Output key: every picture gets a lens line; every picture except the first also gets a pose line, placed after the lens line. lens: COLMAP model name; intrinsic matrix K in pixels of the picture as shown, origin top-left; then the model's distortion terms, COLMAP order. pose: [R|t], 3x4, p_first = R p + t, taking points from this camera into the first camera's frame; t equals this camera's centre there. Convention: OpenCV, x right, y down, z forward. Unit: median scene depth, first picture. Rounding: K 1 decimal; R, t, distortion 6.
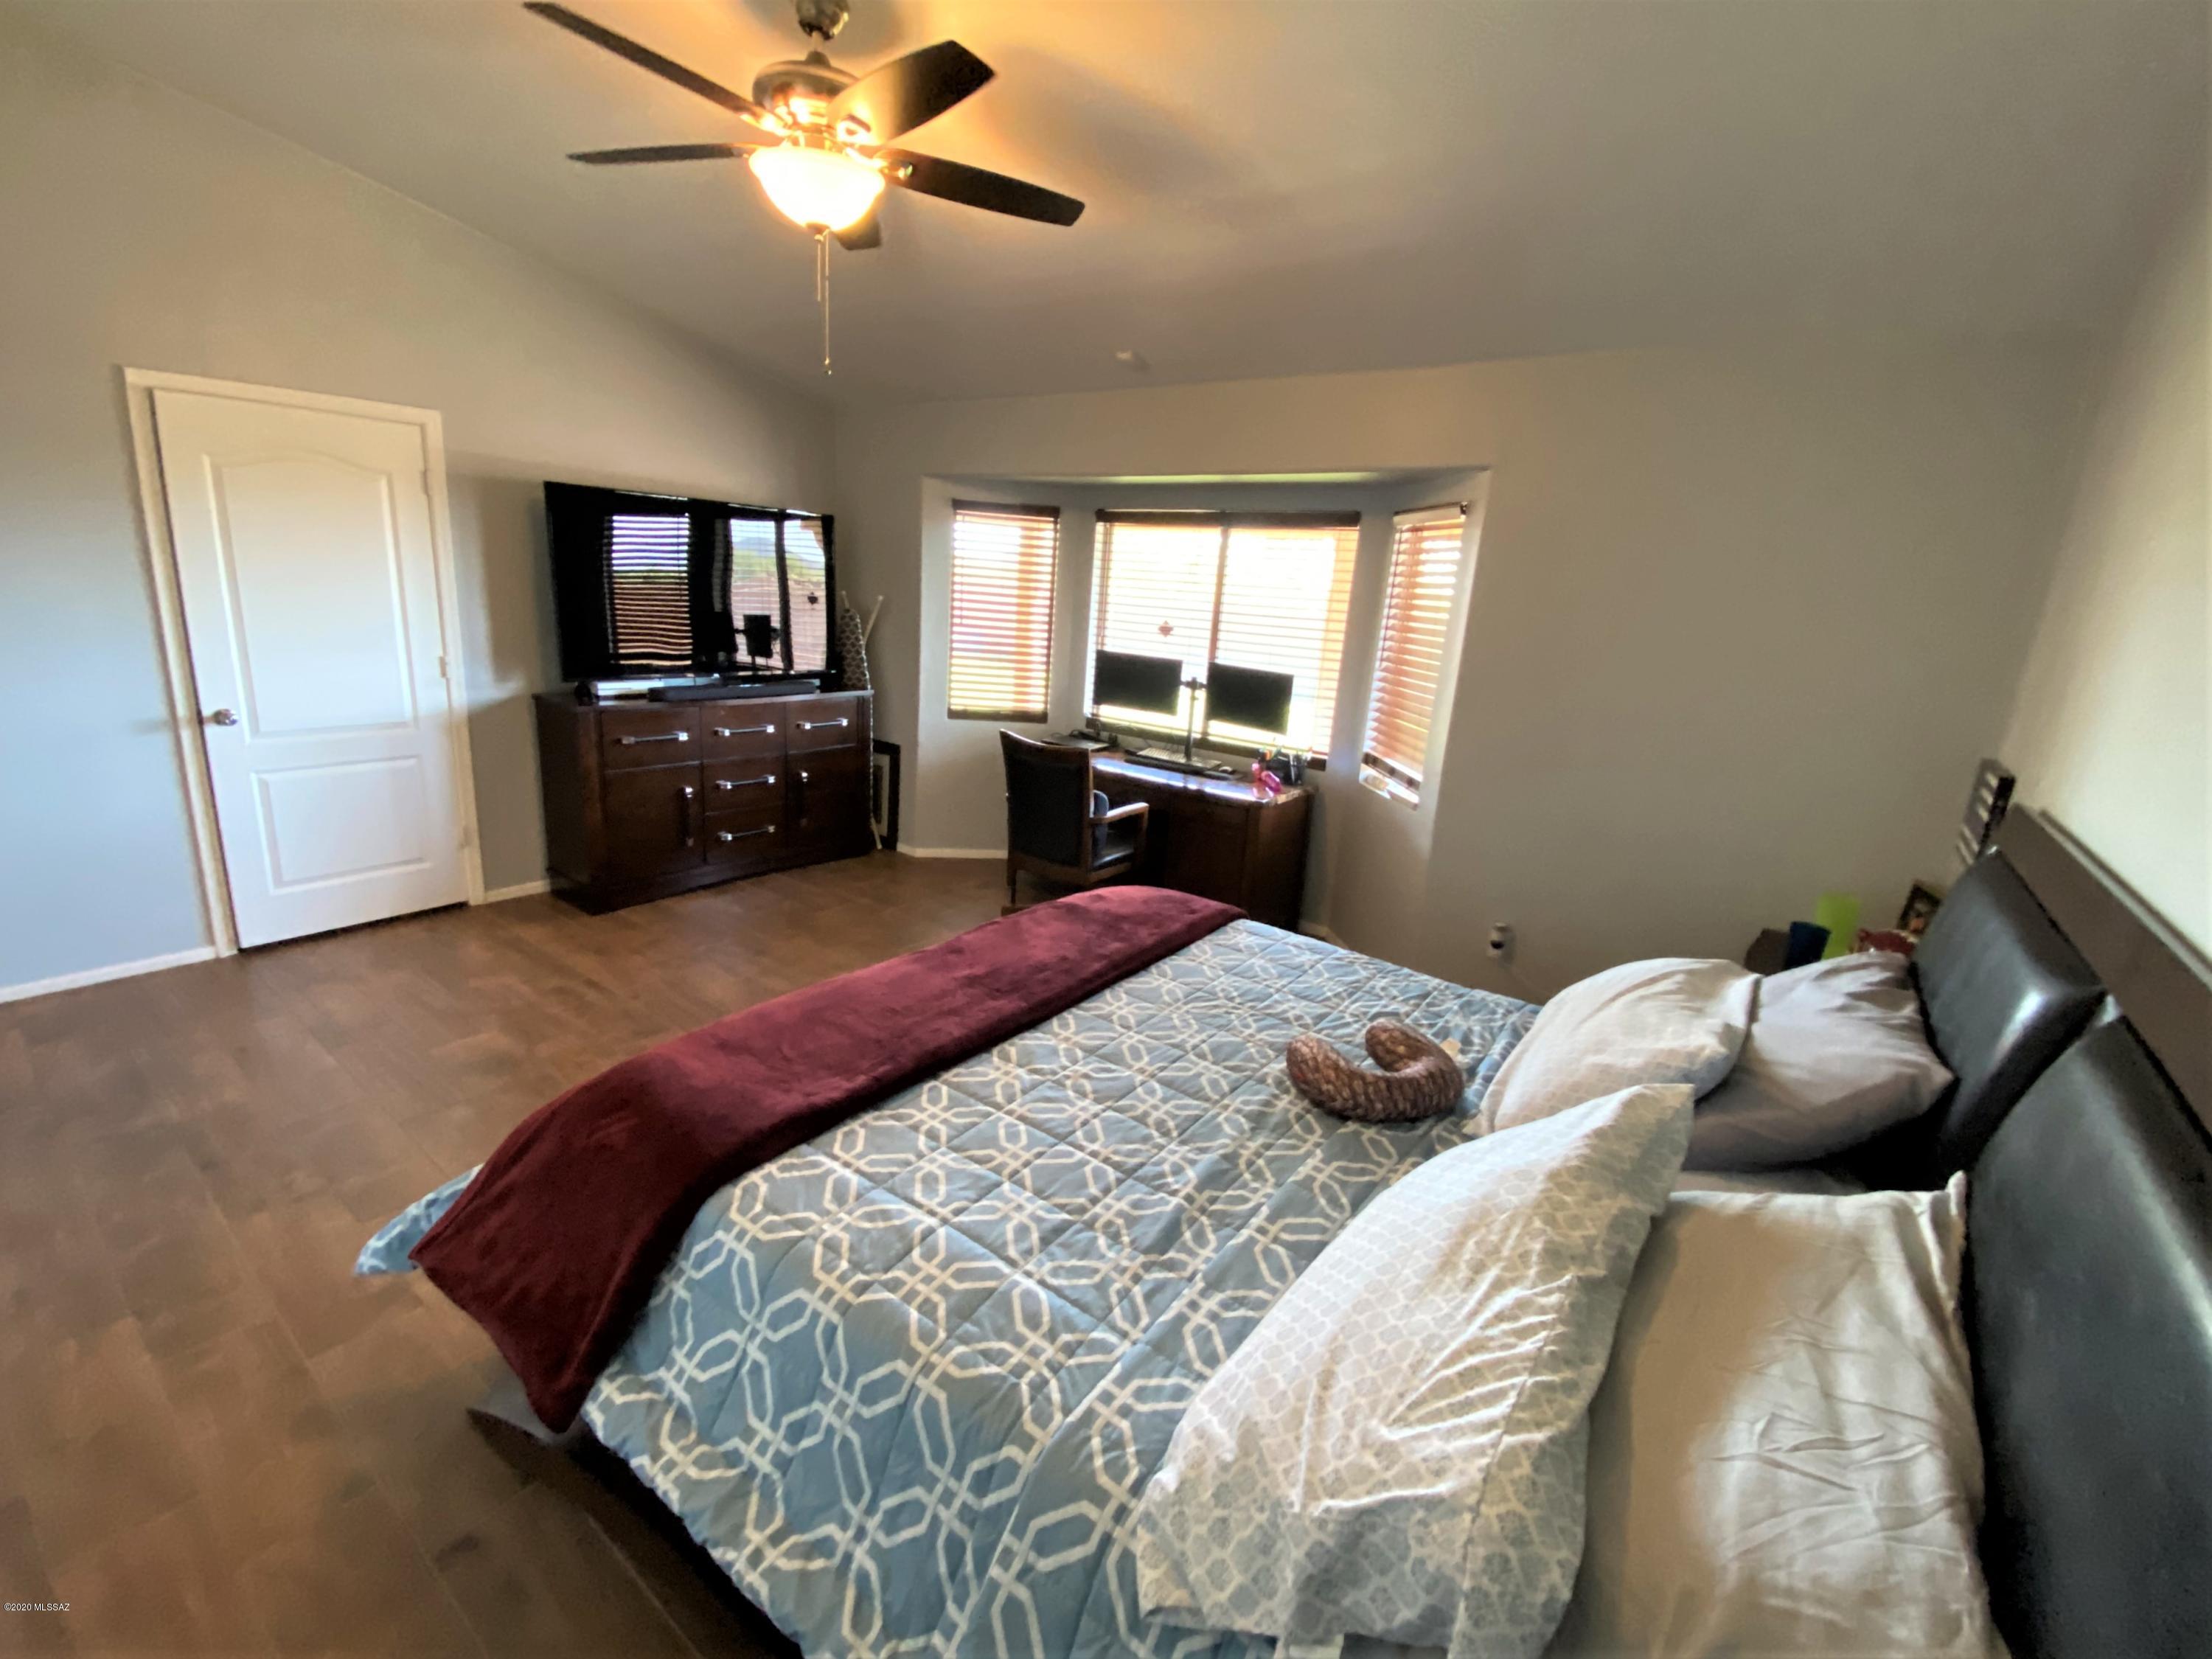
lens RADIAL K [[907.9, 0, 1085.3], [0, 907.9, 829.1], [0, 0, 1]] dist [0.022254, -0.025182]
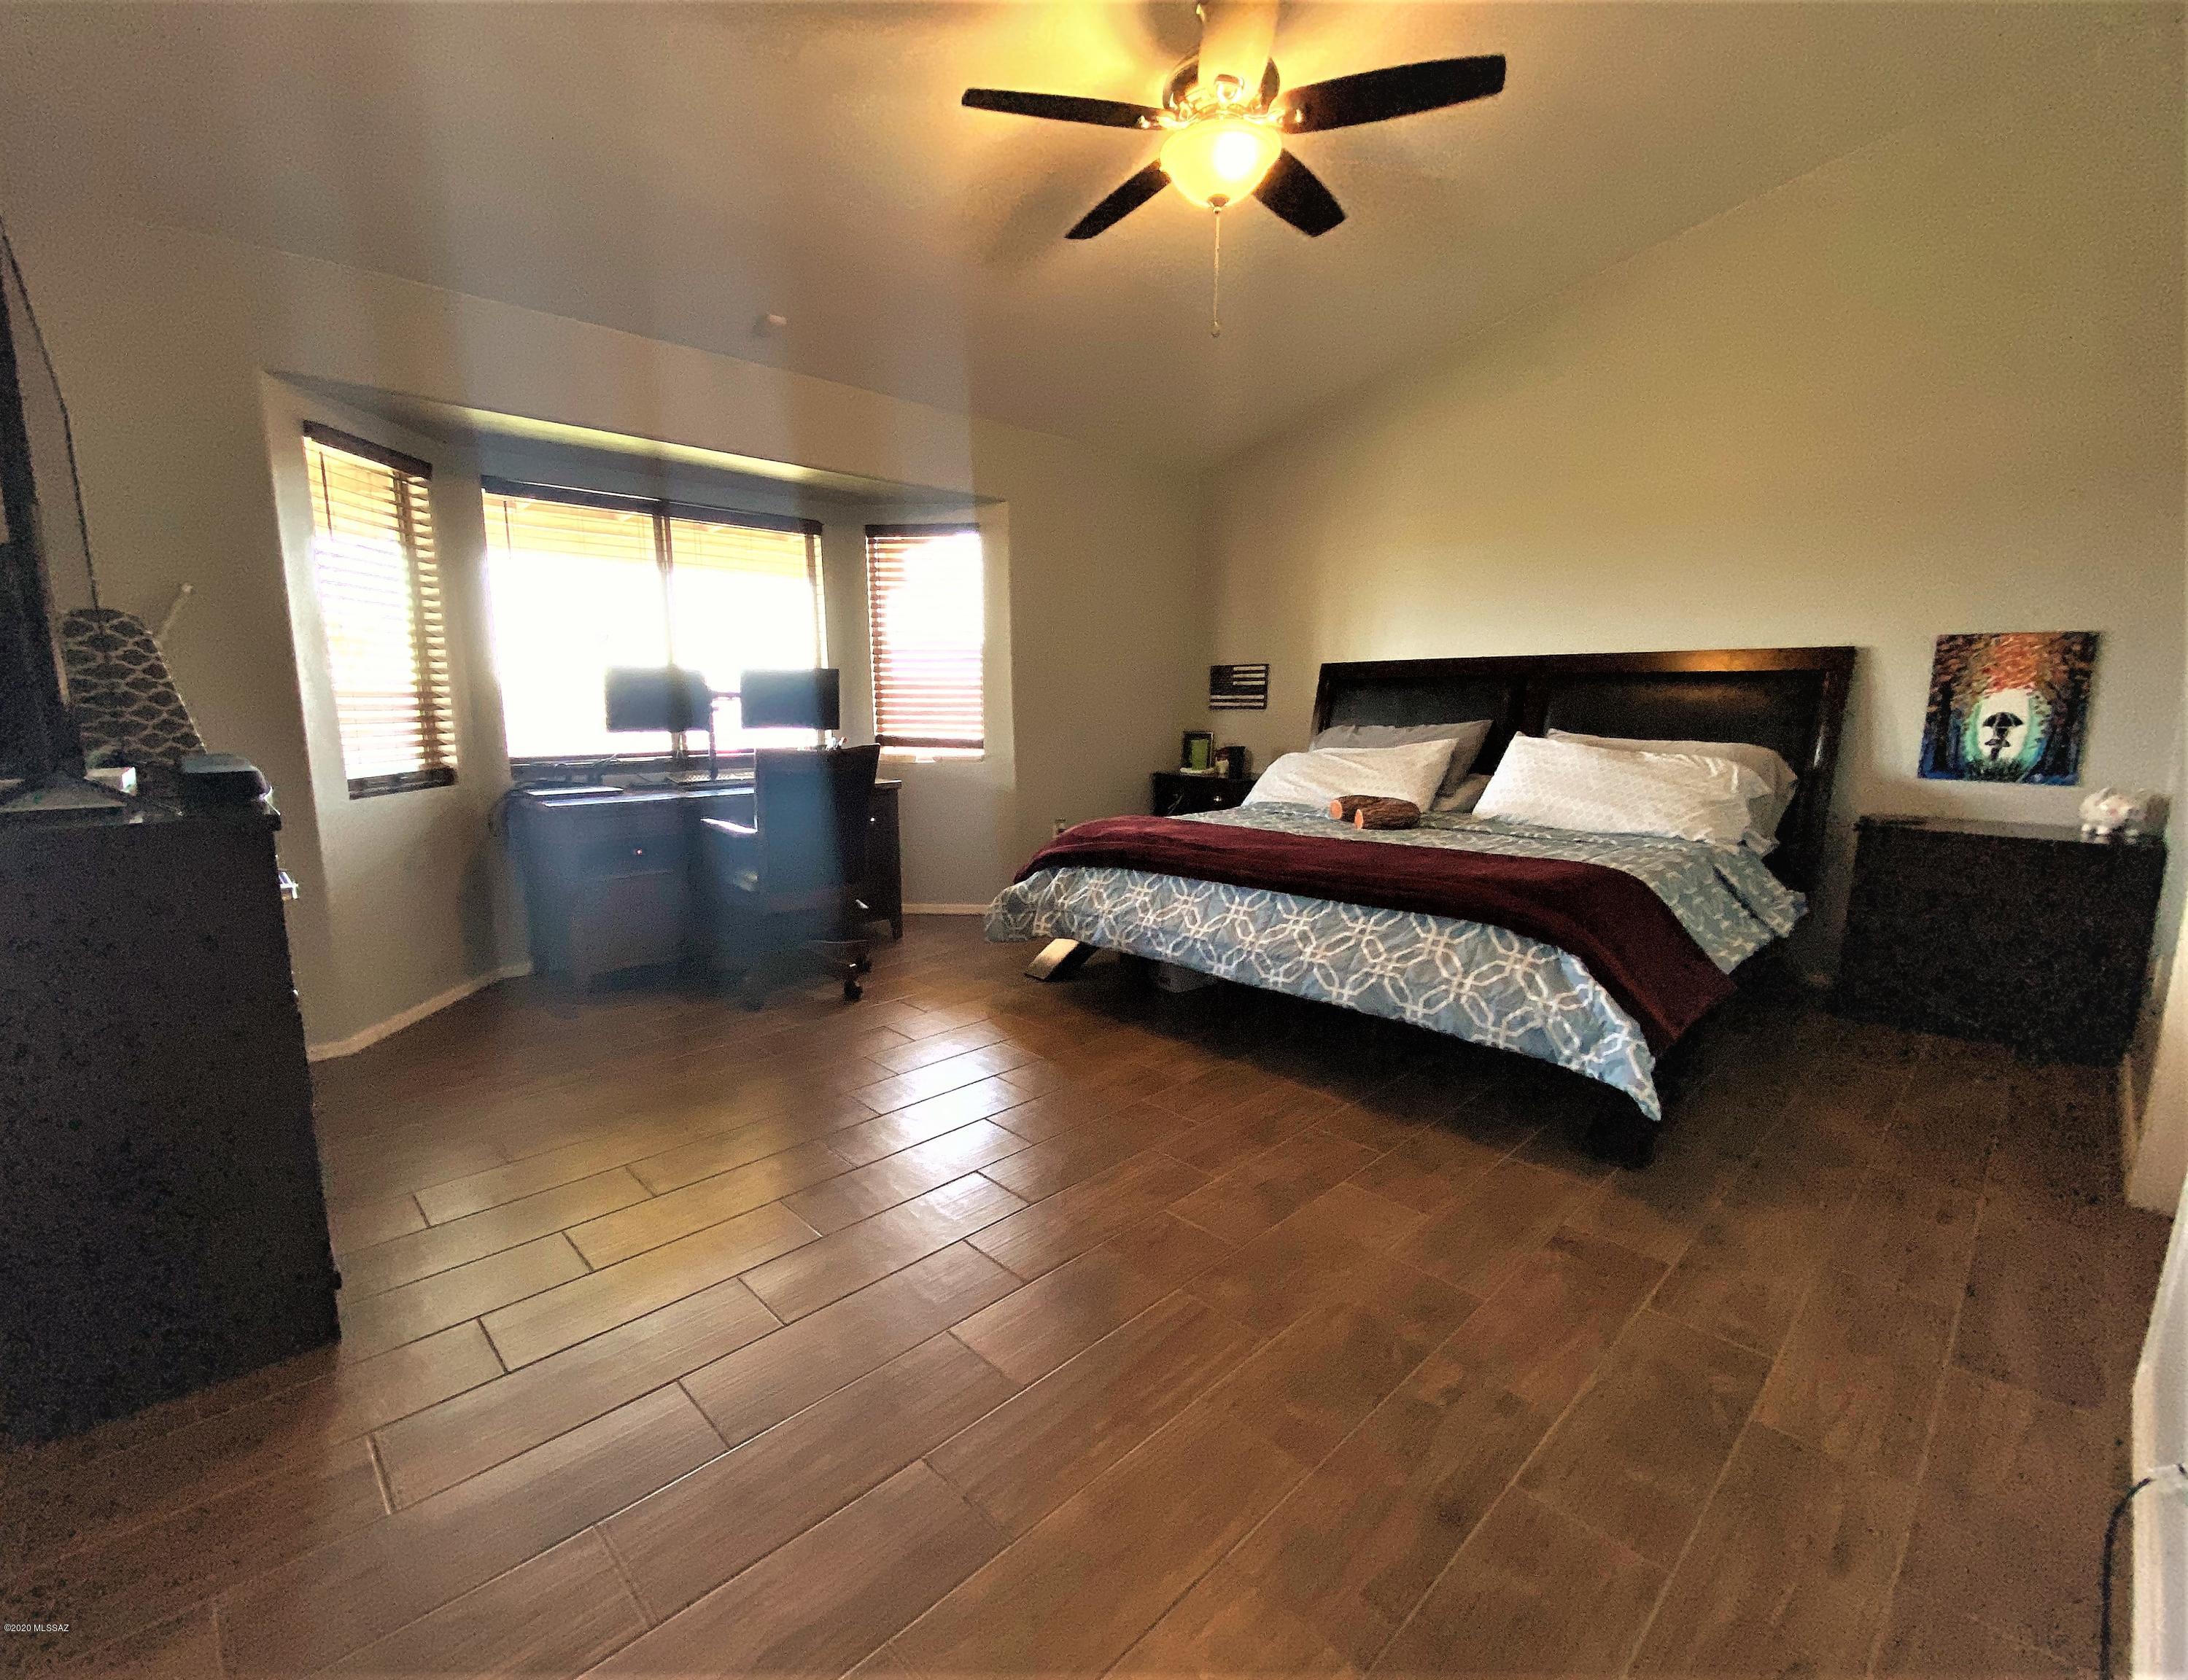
lens RADIAL K [[940.4, 0, 1064.2], [0, 940.4, 835.2], [0, 0, 1]] dist [0.067229, -0.051156]
pose [[0.175781, -0.211632, 0.961412, -0.875067], [0.268252, 0.949958, 0.160064, -0.101769], [-0.947176, 0.229765, 0.223755, 0.591273]]
